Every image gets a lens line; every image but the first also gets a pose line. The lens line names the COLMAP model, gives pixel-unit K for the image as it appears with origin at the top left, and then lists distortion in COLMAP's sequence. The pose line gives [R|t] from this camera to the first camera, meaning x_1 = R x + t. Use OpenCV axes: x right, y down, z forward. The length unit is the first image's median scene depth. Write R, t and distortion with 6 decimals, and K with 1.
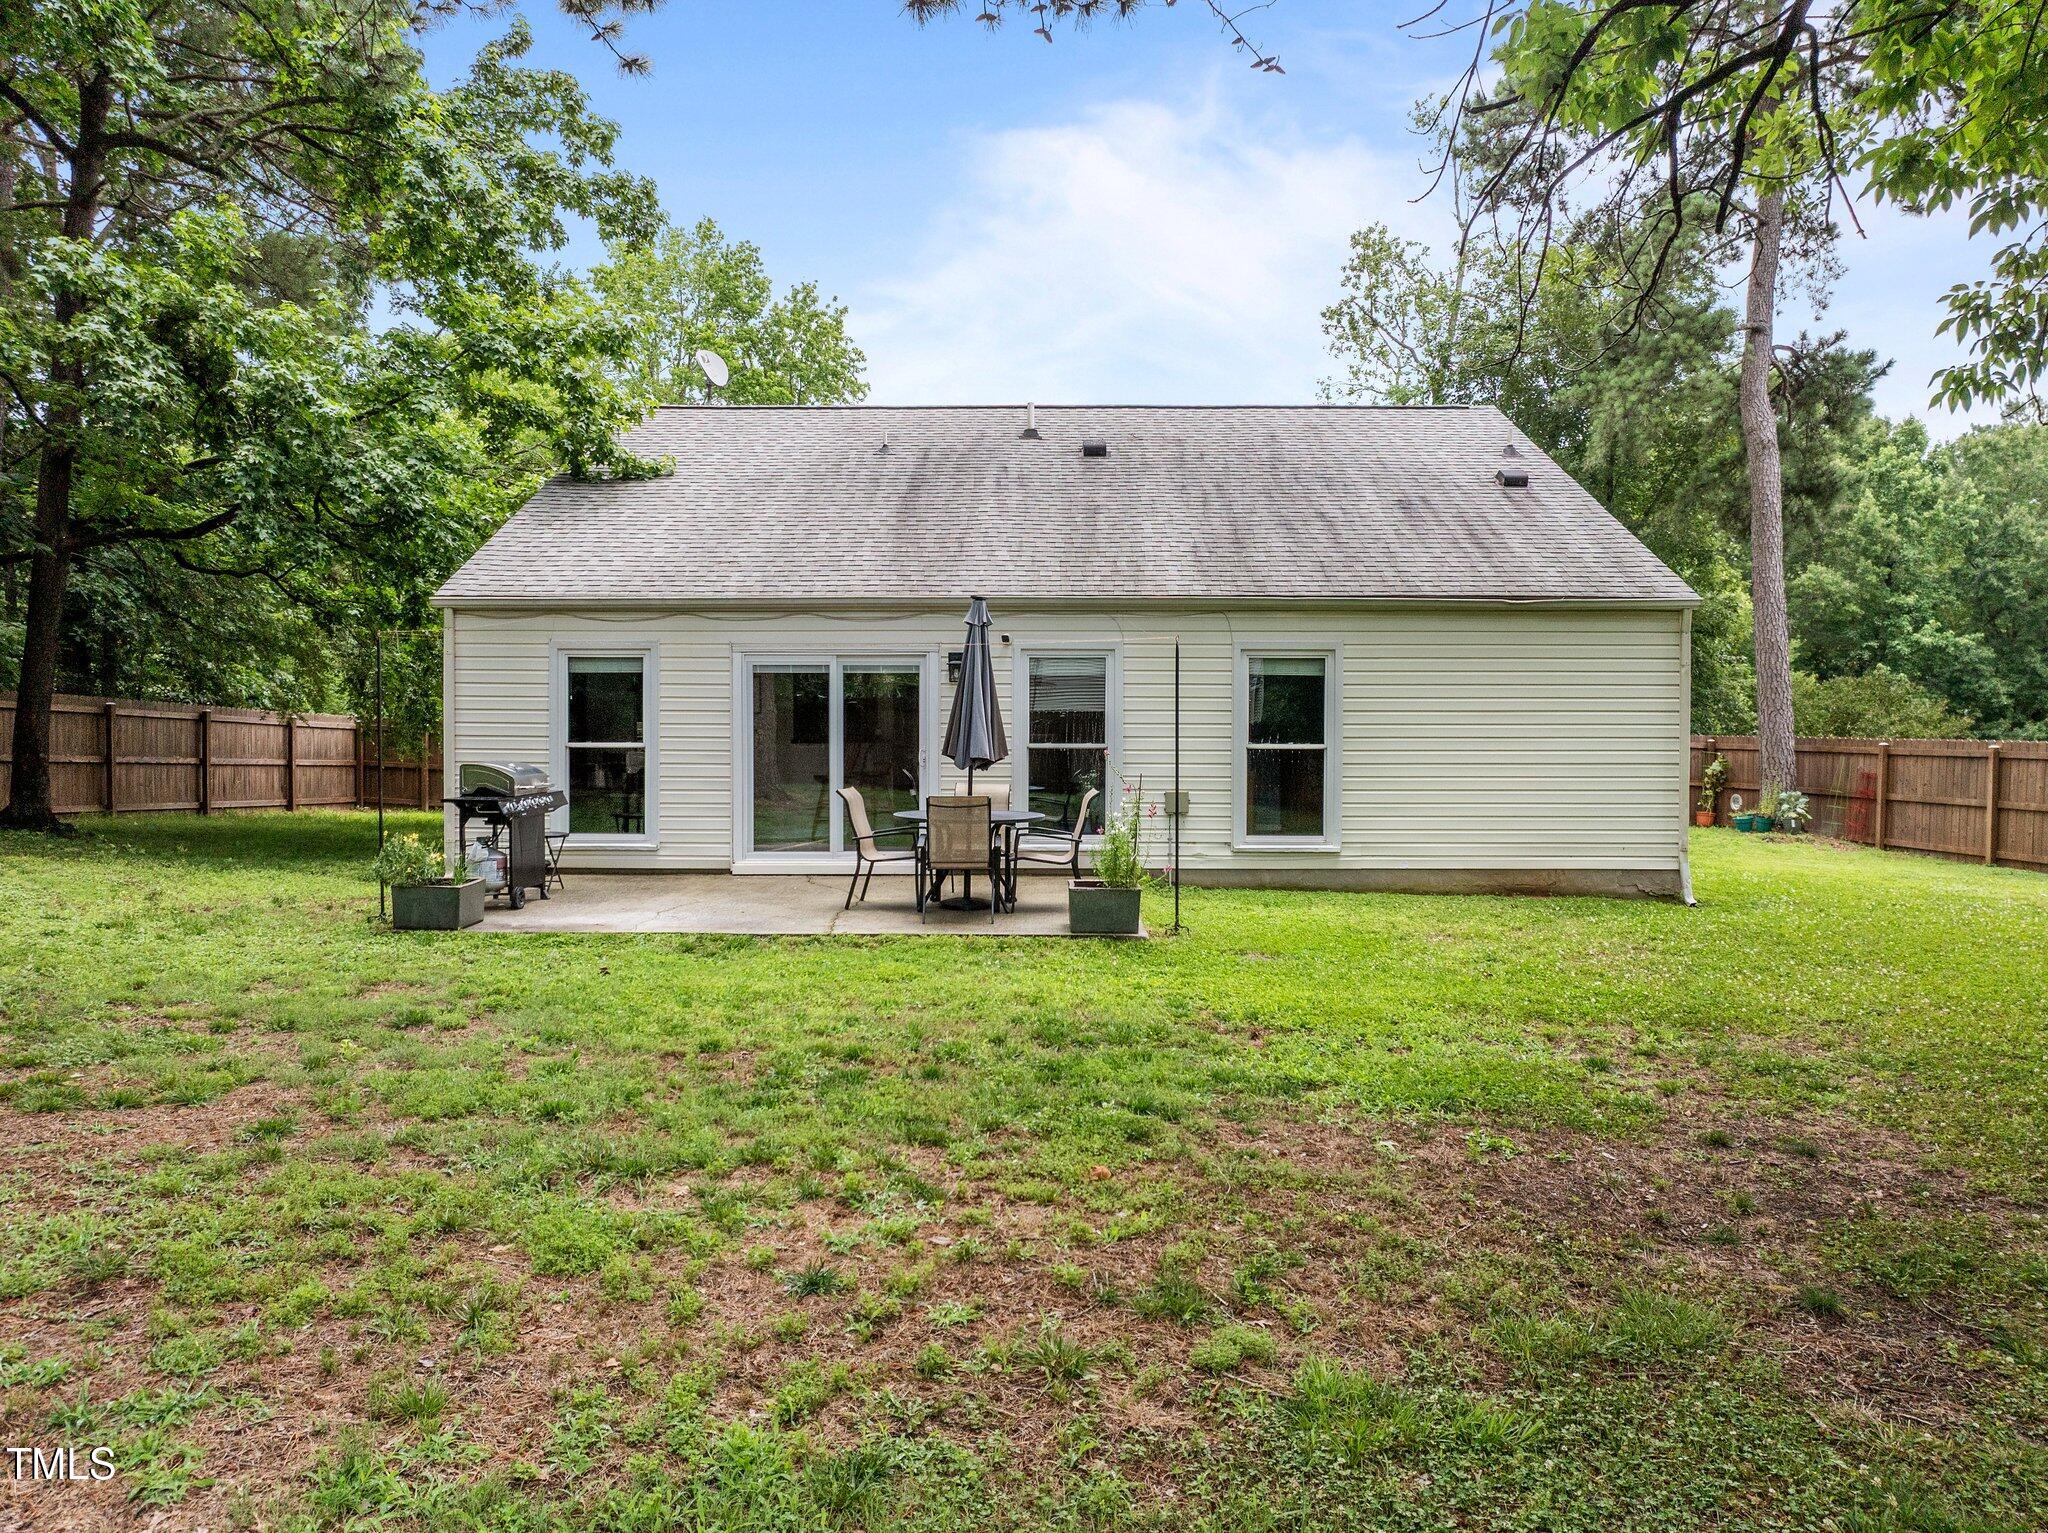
lens RADIAL K [[1432.5, 0, 1017.5], [0, 1432.5, 772.2], [0, 0, 1]] dist [-0.041761, 0.001745]
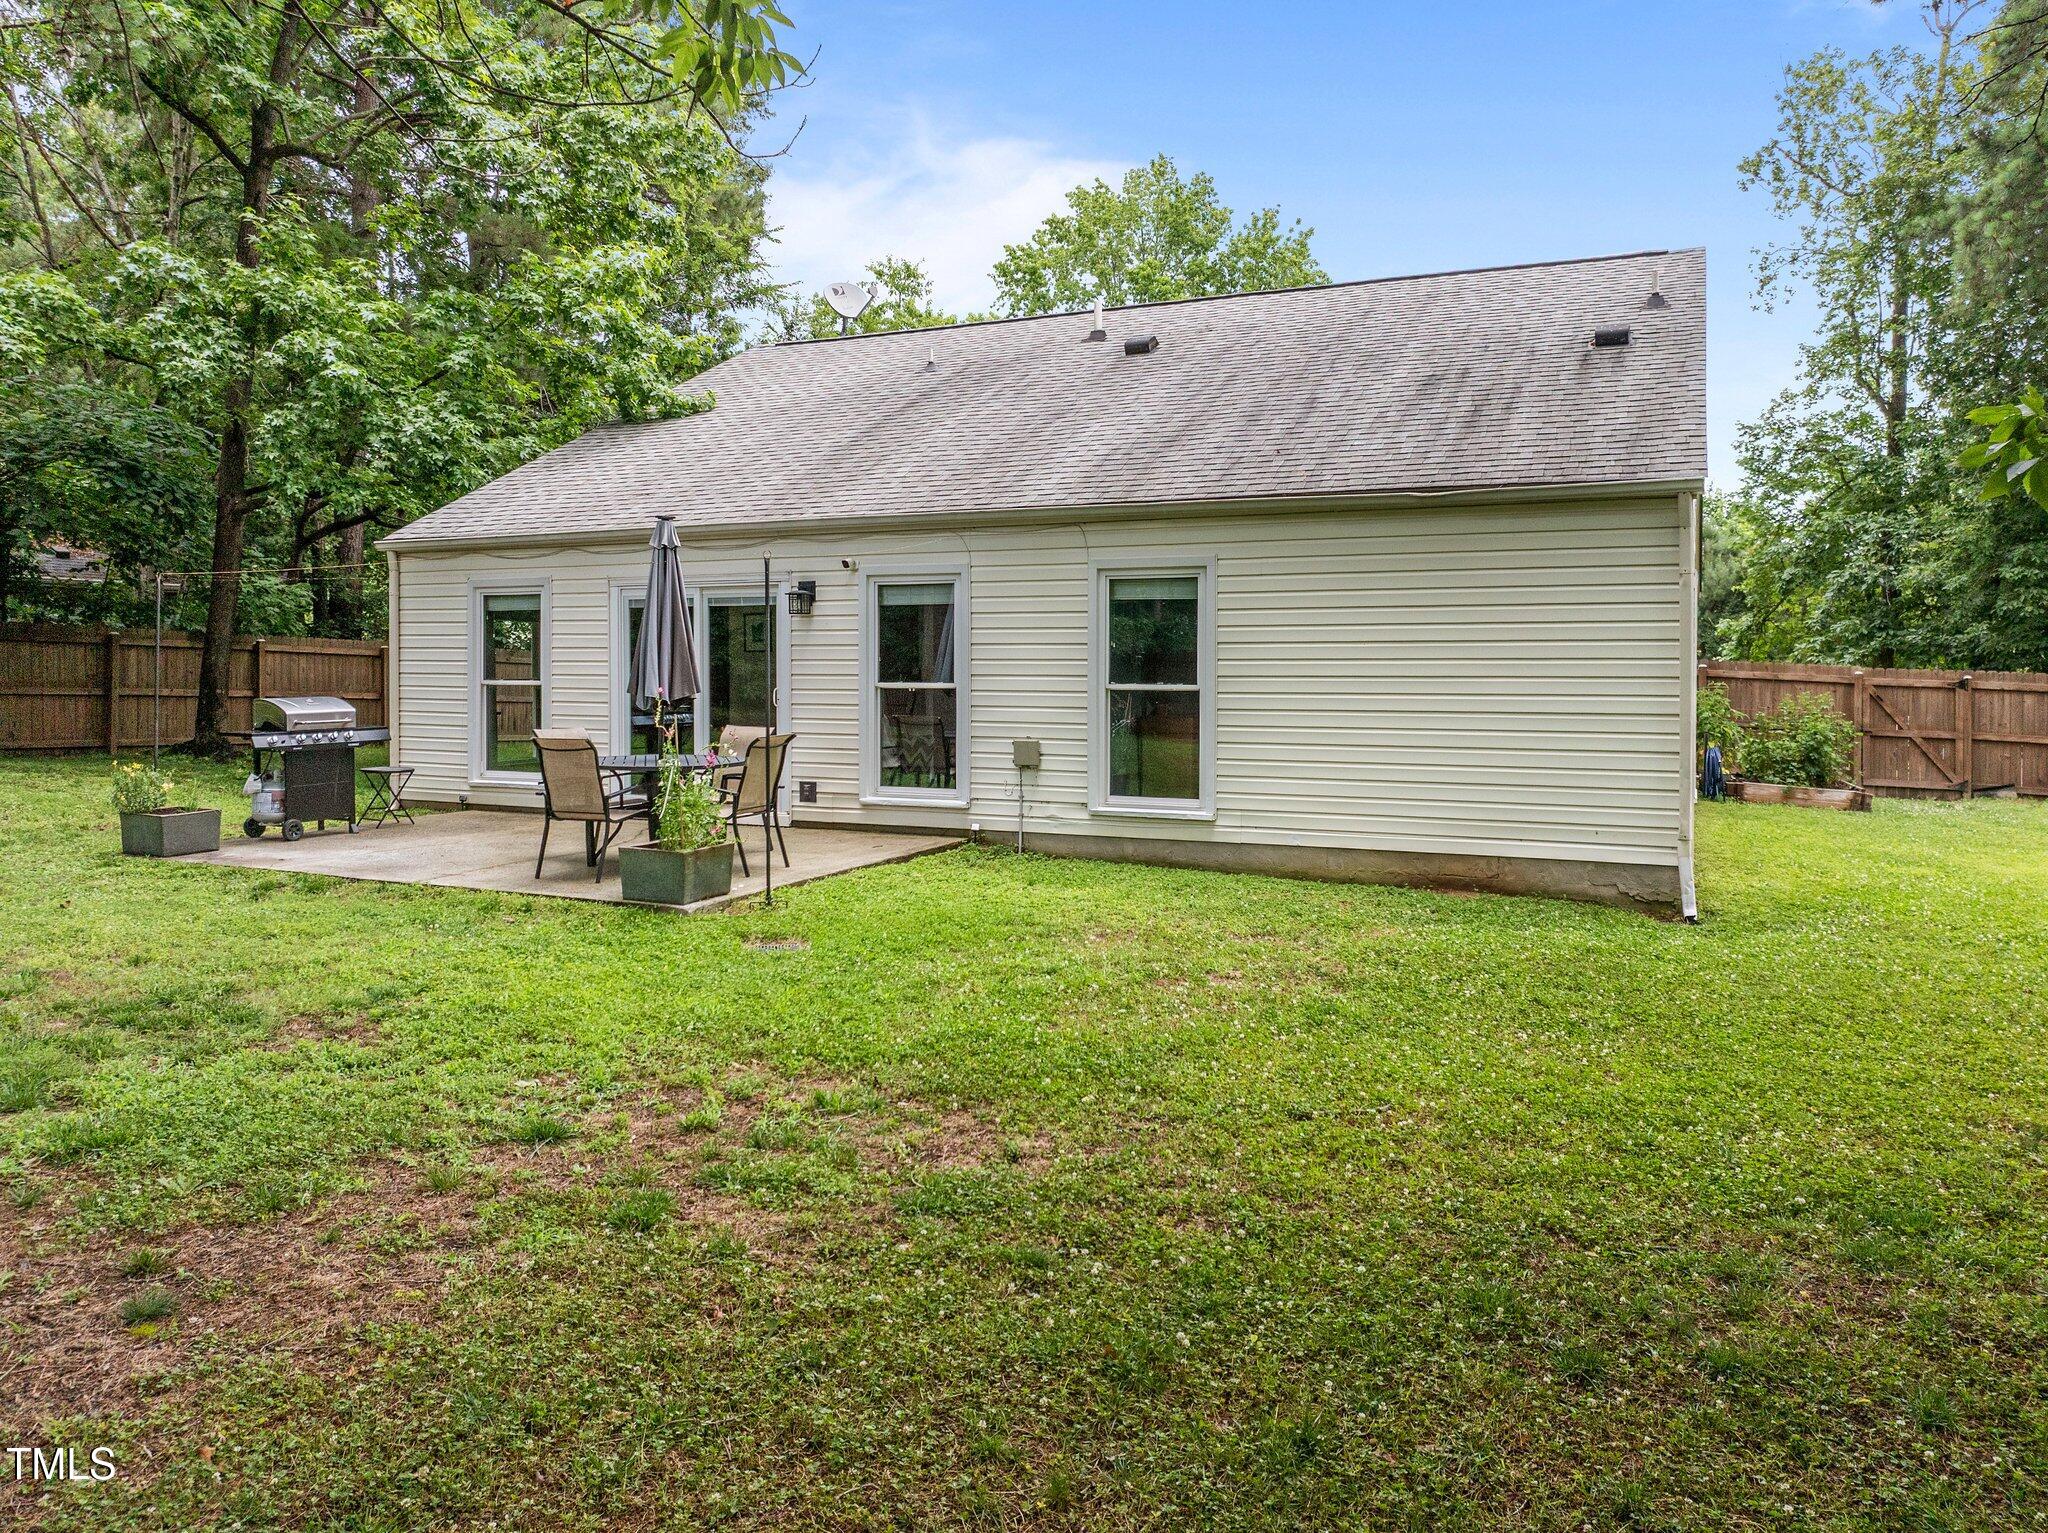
lens RADIAL K [[1451.0, 0, 1033.1], [0, 1451.0, 688.1], [0, 0, 1]] dist [-0.049857, 0.013106]
pose [[0.913455, 0.005612, -0.406900, 0.428412], [-0.013820, 0.999756, -0.017236, -0.002252], [0.406704, 0.021367, 0.913310, 0.210096]]
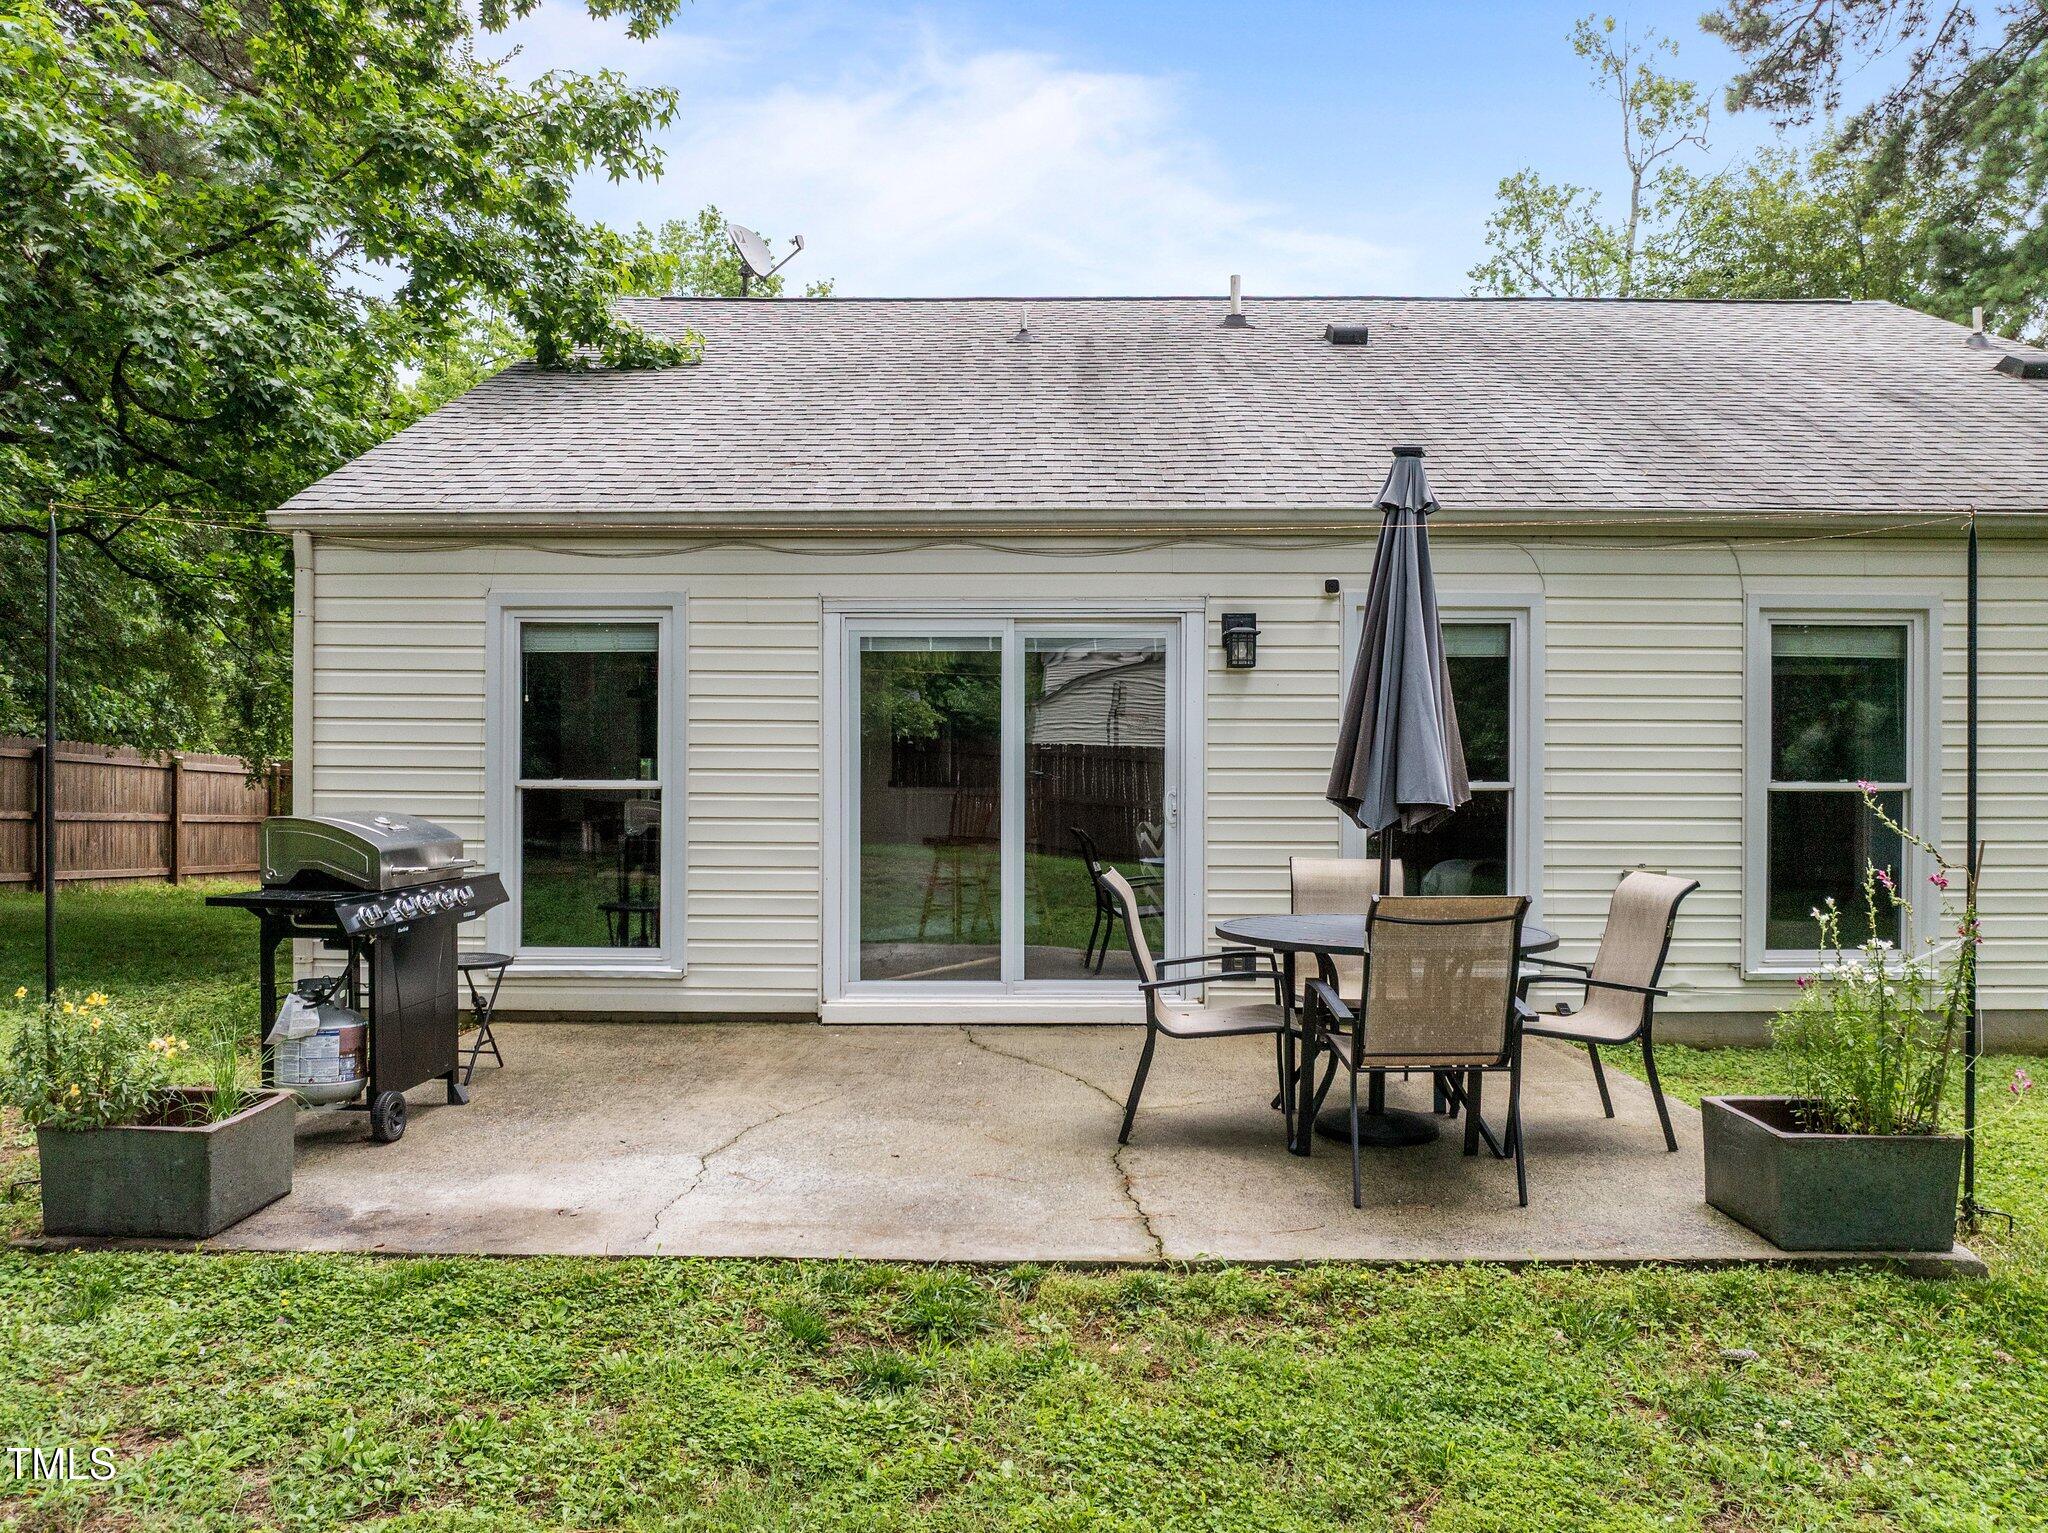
lens RADIAL K [[1451.0, 0, 1002.3], [0, 1451.0, 802.2], [0, 0, 1]] dist [-0.049857, 0.013106]
pose [[0.999974, -0.000020, -0.007214, -0.119126], [-0.000119, 0.999815, -0.019255, -0.001406], [0.007214, 0.019255, 0.999789, 0.422697]]
